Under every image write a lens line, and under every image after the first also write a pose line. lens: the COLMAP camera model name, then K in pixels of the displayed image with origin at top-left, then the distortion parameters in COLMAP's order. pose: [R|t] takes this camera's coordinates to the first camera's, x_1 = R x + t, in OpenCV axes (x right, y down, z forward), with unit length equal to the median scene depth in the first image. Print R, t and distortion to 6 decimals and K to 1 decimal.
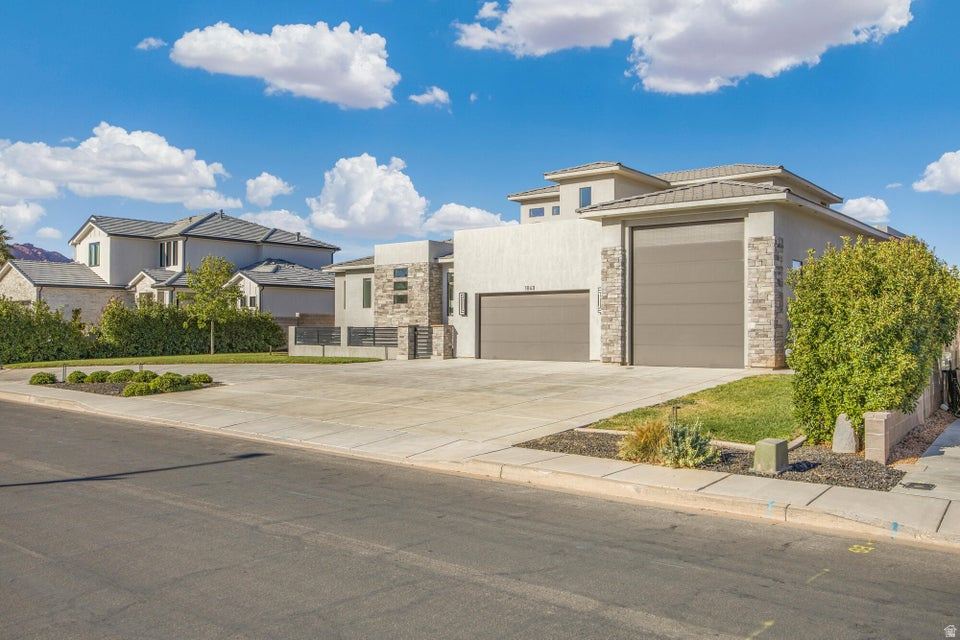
lens RADIAL K [[818.1, 0, 480.0], [0, 818.1, 320.0], [0, 0, 1]] dist [0.000641, -0.000262]
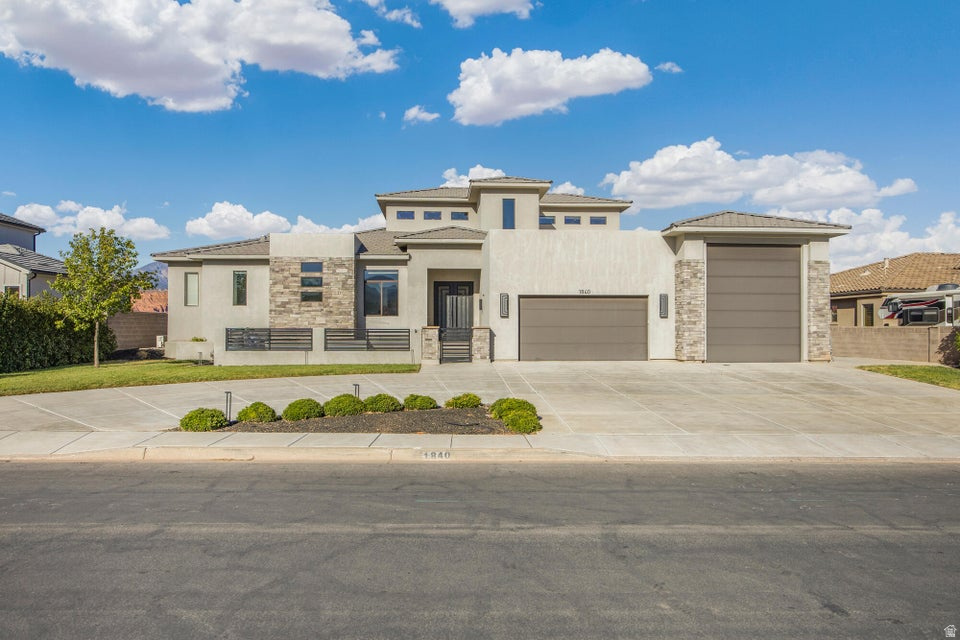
lens RADIAL K [[680.0, 0, 480.0], [0, 680.0, 320.0], [0, 0, 1]] dist [-0.004343, -0.000682]
pose [[0.745261, 0.005933, 0.666747, -0.473393], [-0.008071, 0.999967, 0.000123, -0.001712], [-0.666724, -0.005473, 0.745285, 0.337436]]
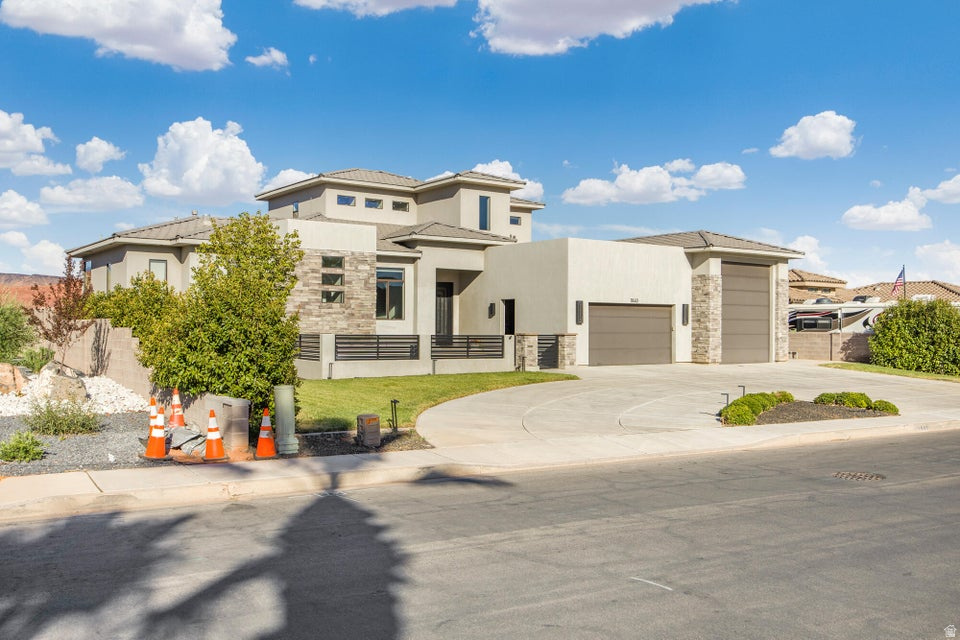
lens RADIAL K [[885.2, 0, 480.0], [0, 885.2, 320.0], [0, 0, 1]] dist [-0.001432, -0.000295]
pose [[0.260135, 0.007285, 0.965545, -0.892941], [-0.017516, 0.999843, -0.002825, -0.004009], [-0.965413, -0.016177, 0.260221, 0.679212]]
